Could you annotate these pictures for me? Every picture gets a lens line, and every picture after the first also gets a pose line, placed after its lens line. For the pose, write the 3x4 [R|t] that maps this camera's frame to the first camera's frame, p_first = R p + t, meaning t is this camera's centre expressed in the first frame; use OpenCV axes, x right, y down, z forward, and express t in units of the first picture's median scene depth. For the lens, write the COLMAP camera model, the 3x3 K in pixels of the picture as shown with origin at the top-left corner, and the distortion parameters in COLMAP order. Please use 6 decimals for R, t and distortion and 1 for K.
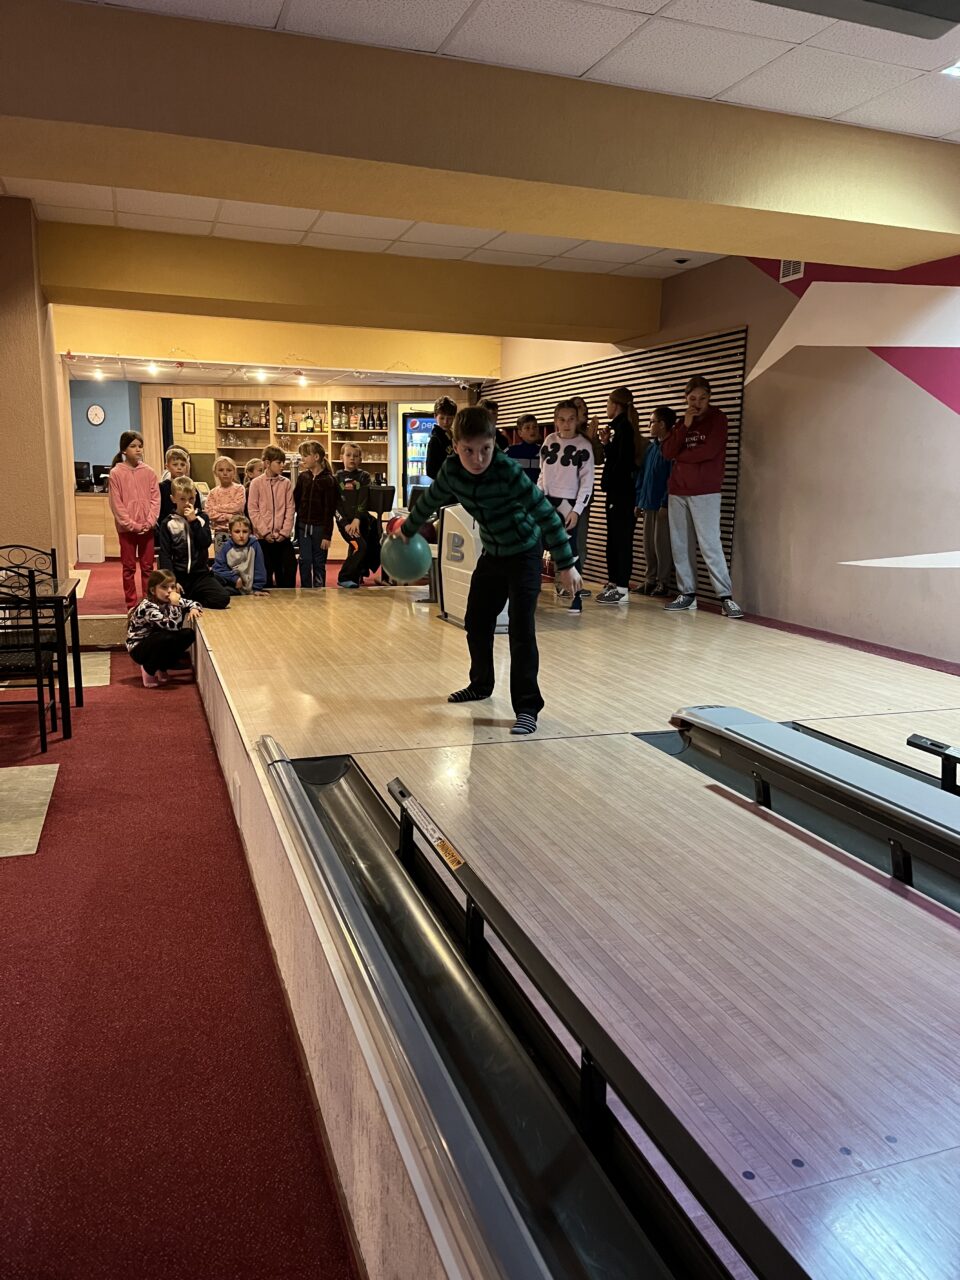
lens RADIAL K [[953.5, 0, 479.8], [0, 953.5, 655.1], [0, 0, 1]] dist [0.055141, -0.065067]
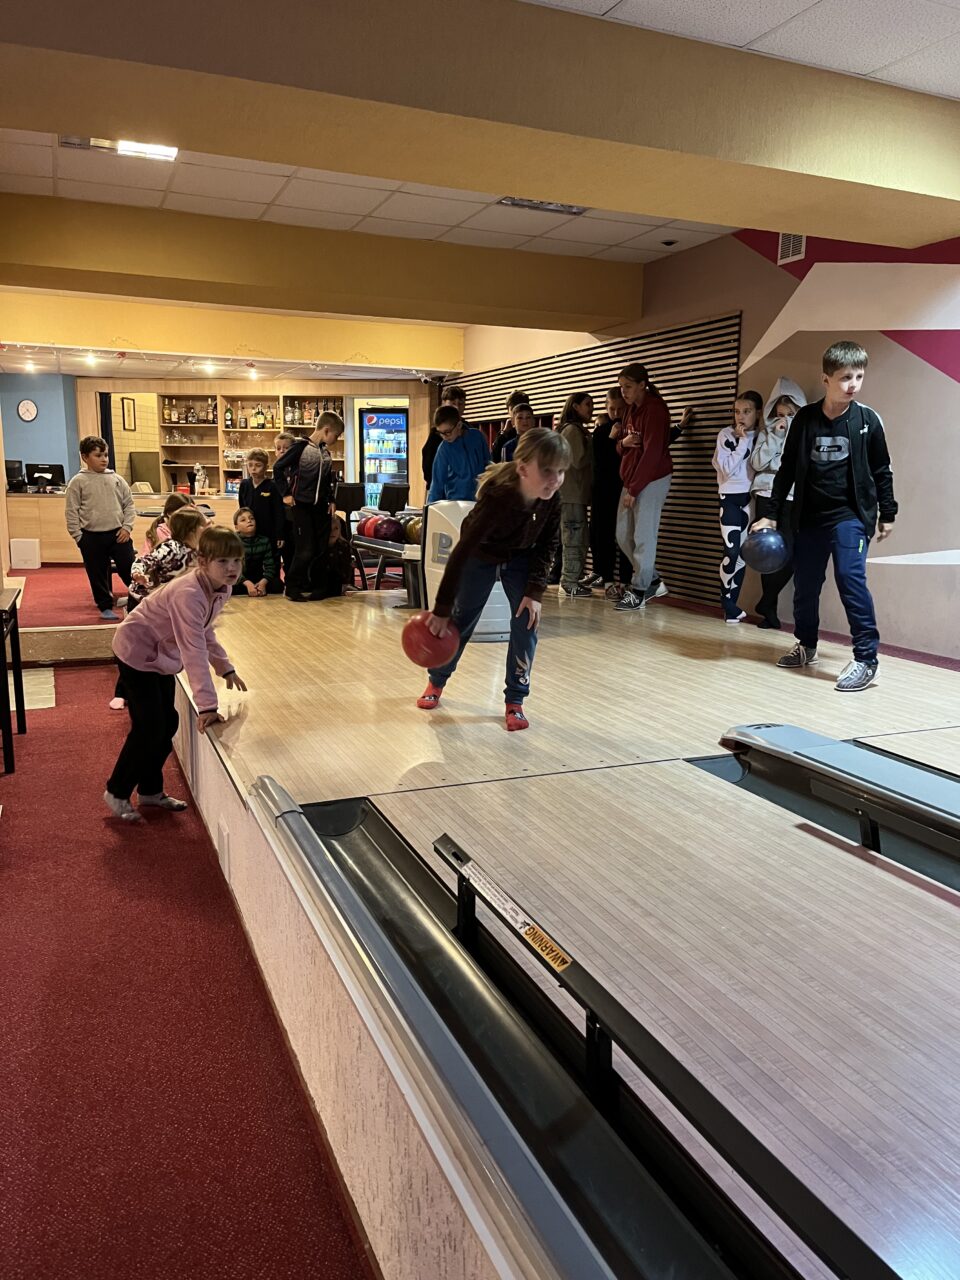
lens RADIAL K [[953.5, 0, 486.8], [0, 953.5, 649.0], [0, 0, 1]] dist [0.055141, -0.065067]
pose [[0.997594, -0.017934, 0.066966, -0.065639], [0.018370, 0.999814, -0.005902, -0.014412], [-0.066848, 0.007118, 0.997738, 0.120247]]
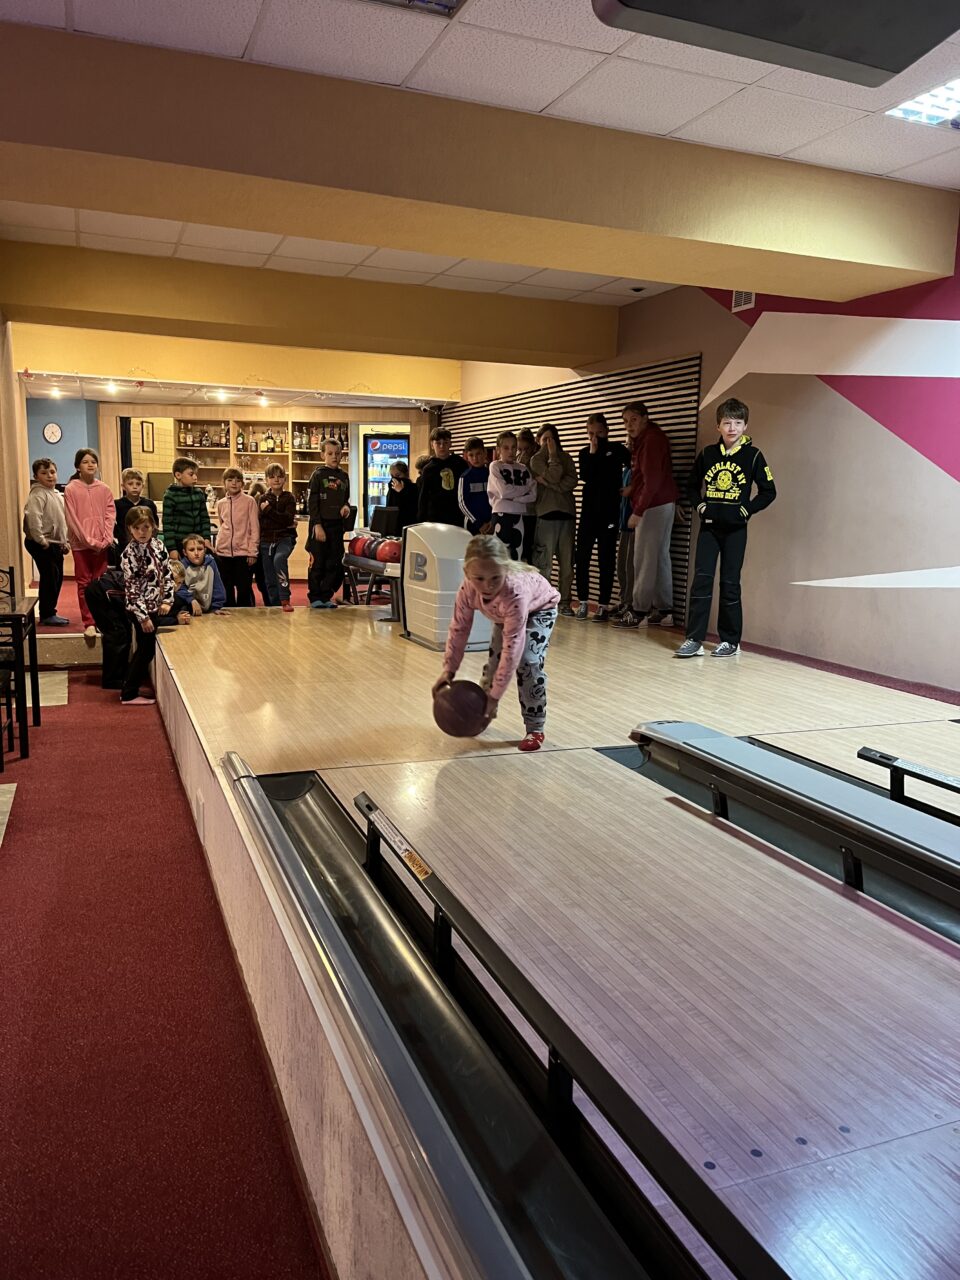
lens RADIAL K [[953.5, 0, 480.1], [0, 953.5, 652.7], [0, 0, 1]] dist [0.055141, -0.065067]
pose [[0.999092, -0.001013, 0.042597, -0.003992], [0.002035, 0.999711, -0.023959, 0.003589], [-0.042560, 0.024024, 0.998805, -0.013236]]
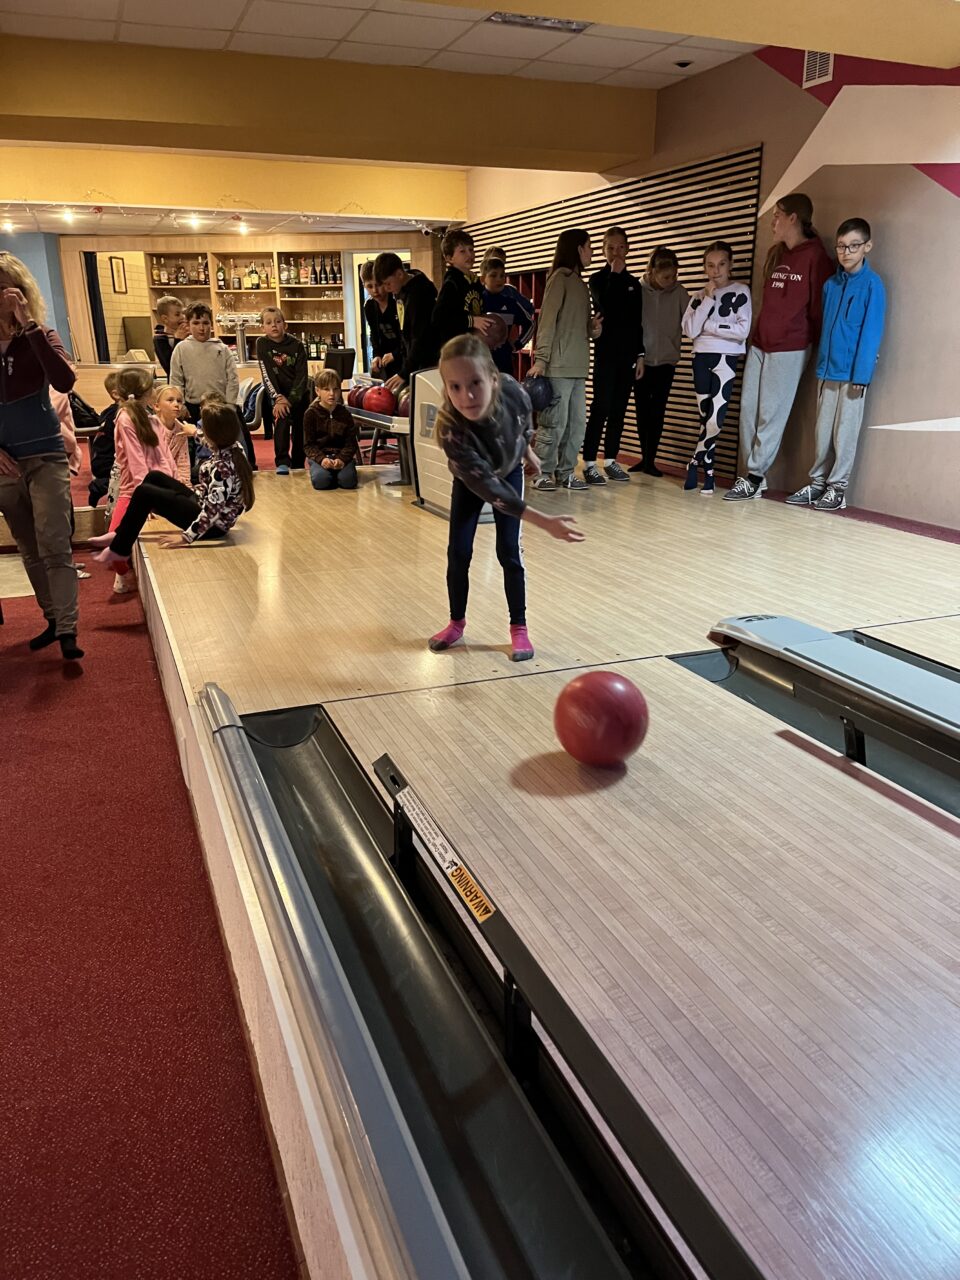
lens RADIAL K [[953.5, 0, 488.0], [0, 953.5, 652.0], [0, 0, 1]] dist [0.055141, -0.065067]
pose [[0.998603, -0.036937, 0.037773, -0.020332], [0.031575, 0.990500, 0.133836, -0.030516], [-0.042358, -0.132456, 0.990283, 0.170727]]
